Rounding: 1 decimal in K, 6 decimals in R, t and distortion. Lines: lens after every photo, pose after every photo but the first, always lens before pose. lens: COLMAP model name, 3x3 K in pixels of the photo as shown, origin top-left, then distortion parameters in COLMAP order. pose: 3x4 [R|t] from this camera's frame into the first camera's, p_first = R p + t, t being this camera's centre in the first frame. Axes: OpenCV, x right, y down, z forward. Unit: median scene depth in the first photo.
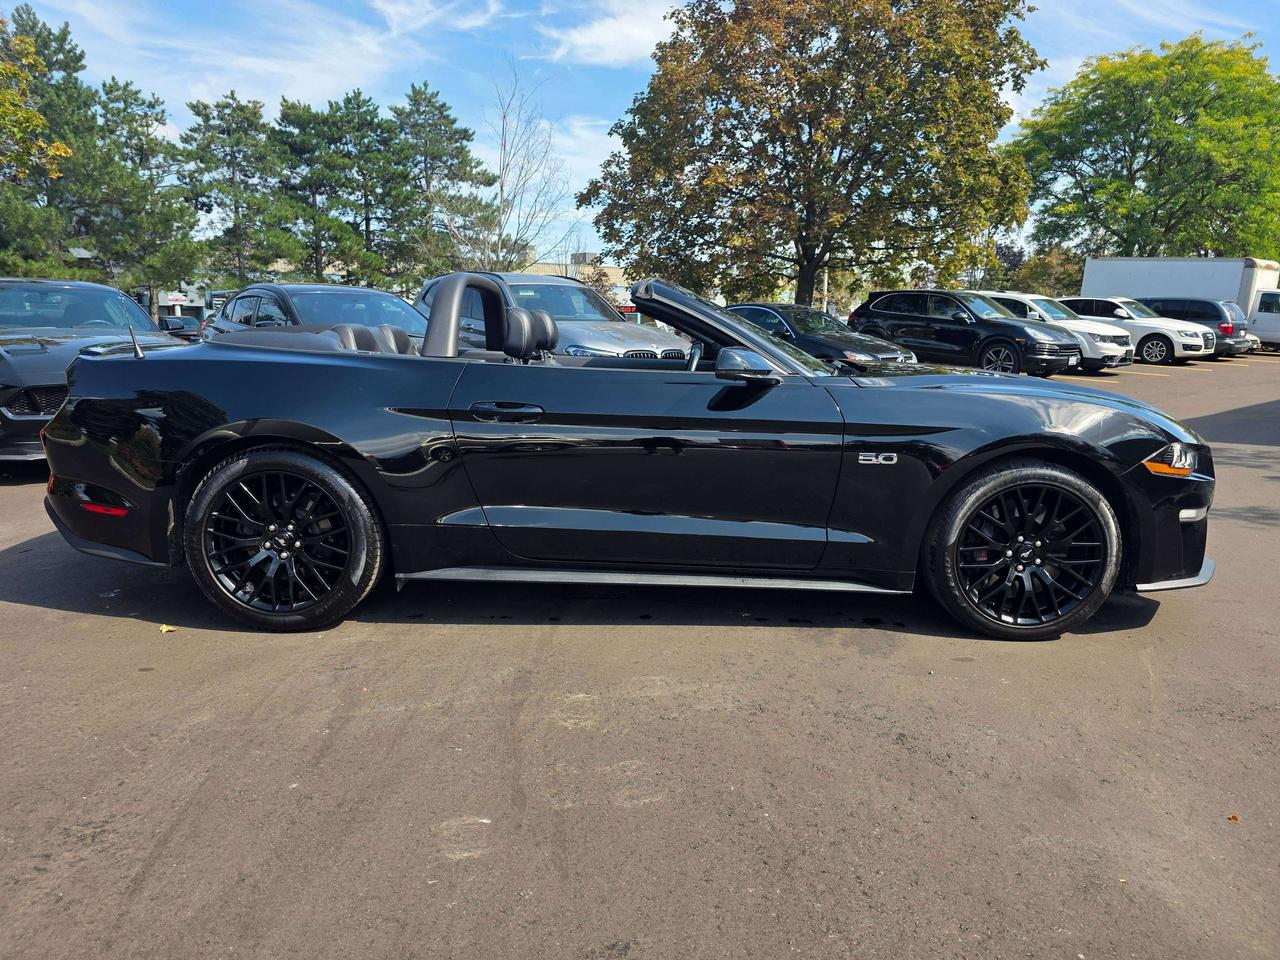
lens RADIAL K [[875.0, 0, 627.0], [0, 875.0, 489.4], [0, 0, 1]] dist [0.043748, -0.039062]
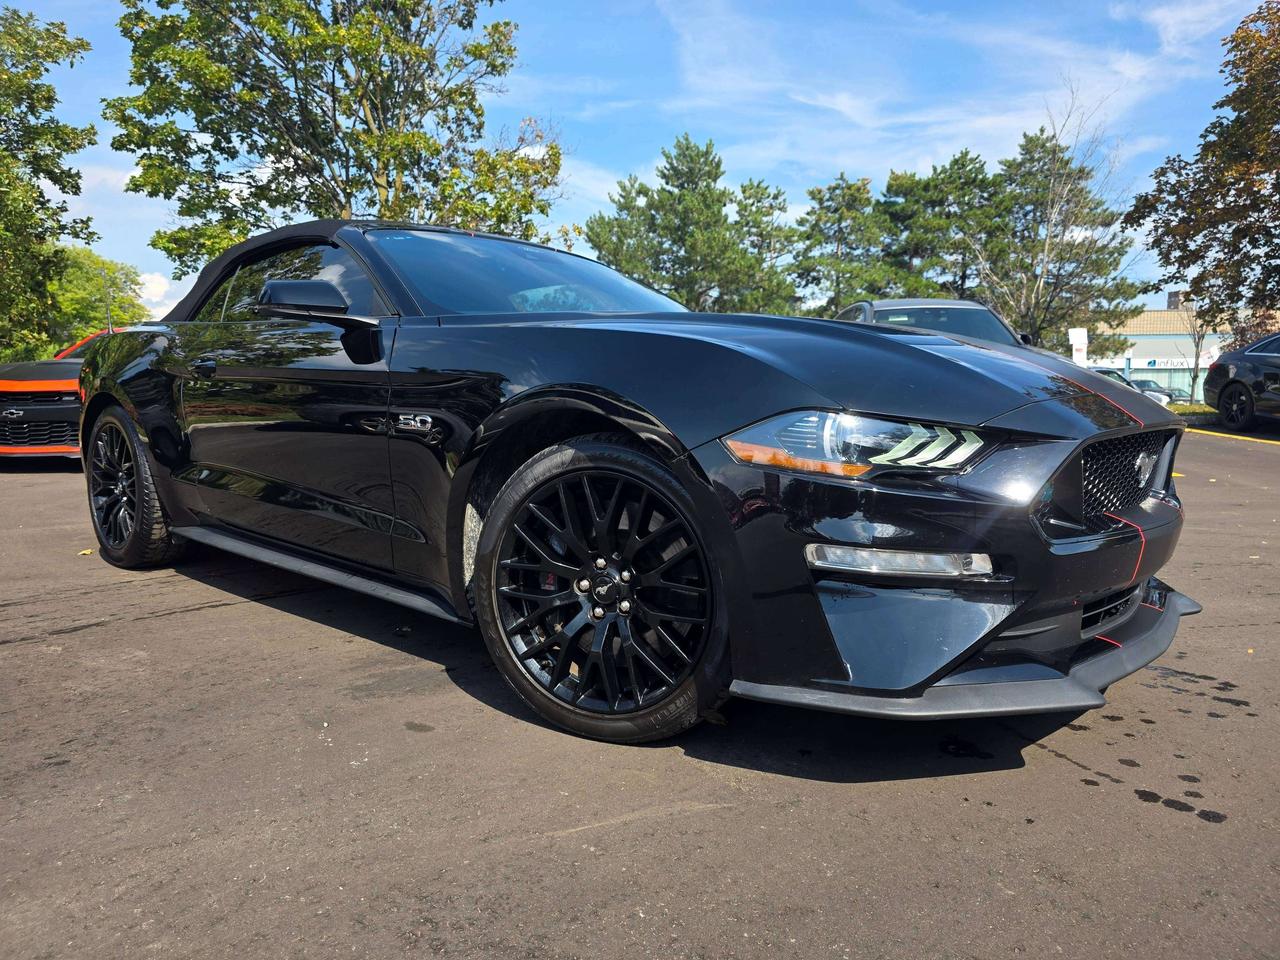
lens RADIAL K [[875.0, 0, 649.4], [0, 875.0, 480.6], [0, 0, 1]] dist [0.043748, -0.039062]
pose [[0.738515, 0.067976, -0.670802, 0.416580], [-0.124145, 0.991604, -0.036191, -0.016135], [0.662710, 0.110005, 0.740753, 0.249627]]
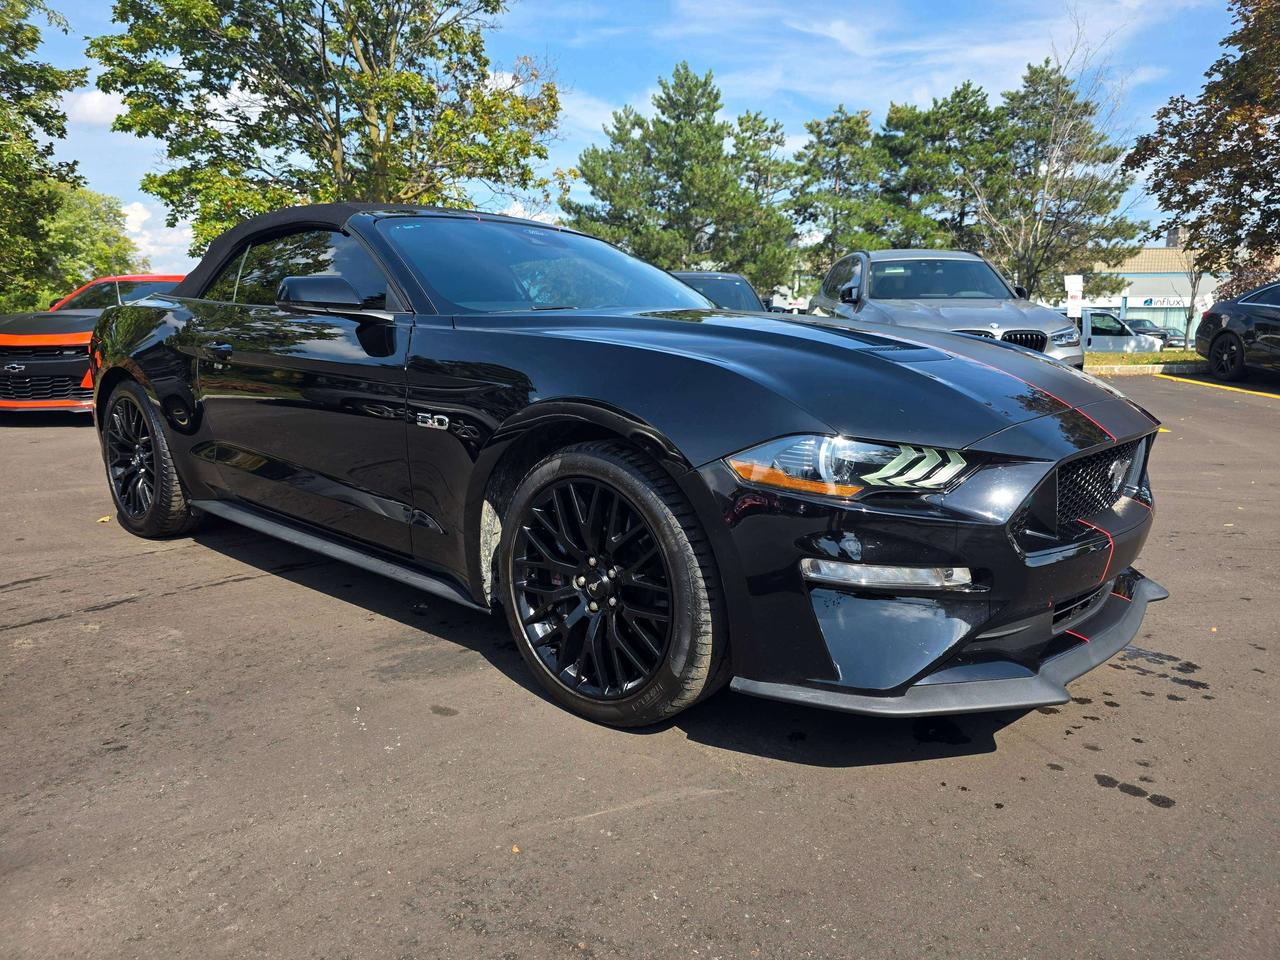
lens RADIAL K [[875.0, 0, 650.0], [0, 875.0, 475.3], [0, 0, 1]] dist [0.043748, -0.039062]
pose [[0.743597, 0.113737, -0.658884, 0.420270], [-0.126576, 0.991553, 0.028312, -0.026839], [0.656538, 0.062346, 0.751712, 0.240012]]
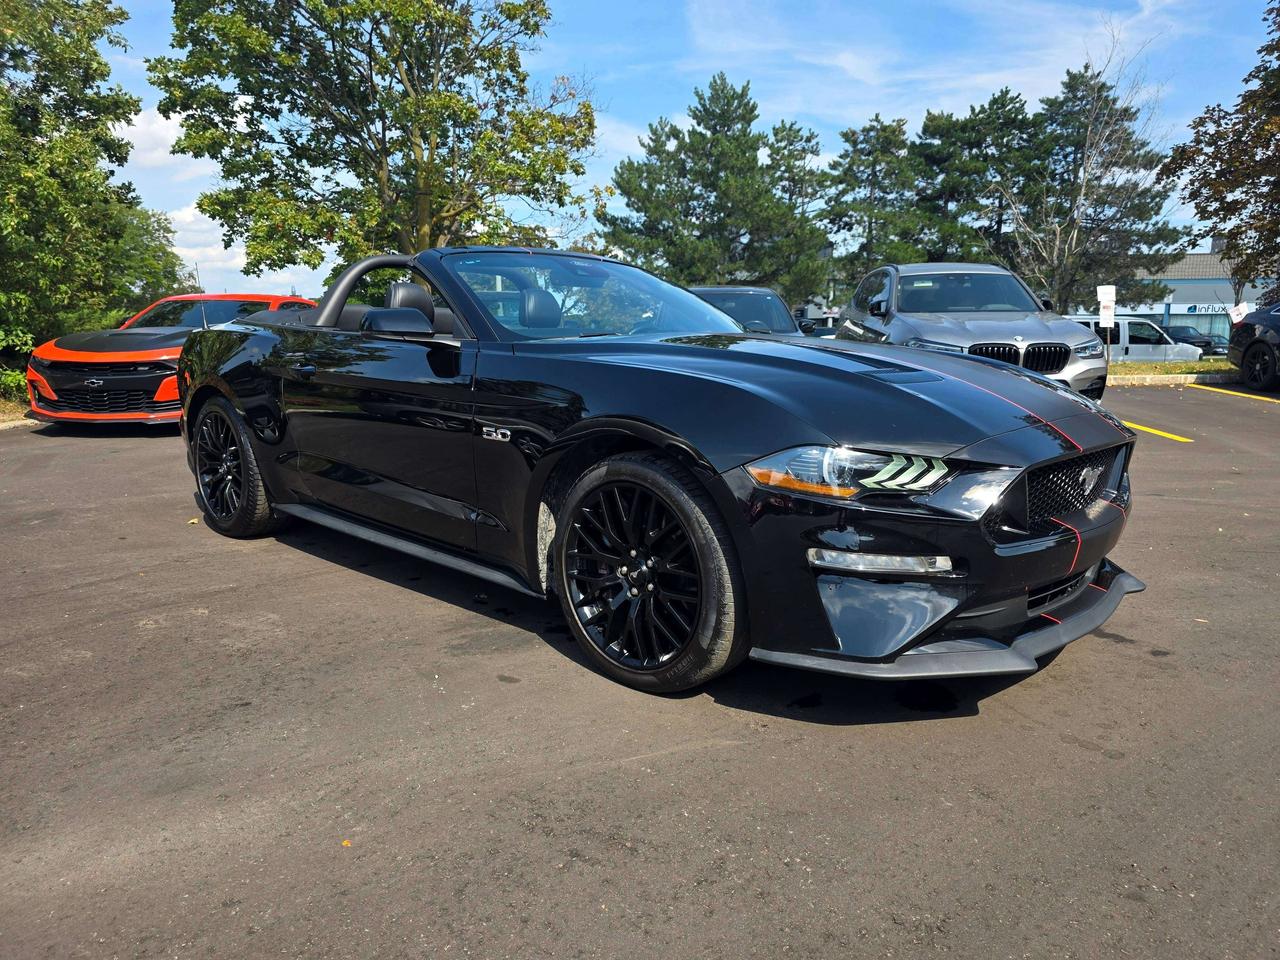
lens RADIAL K [[875.0, 0, 652.3], [0, 875.0, 485.5], [0, 0, 1]] dist [0.043748, -0.039062]
pose [[0.718656, 0.115156, -0.685764, 0.437617], [-0.126497, 0.991387, 0.033912, -0.026718], [0.683763, 0.062376, 0.727033, 0.220959]]
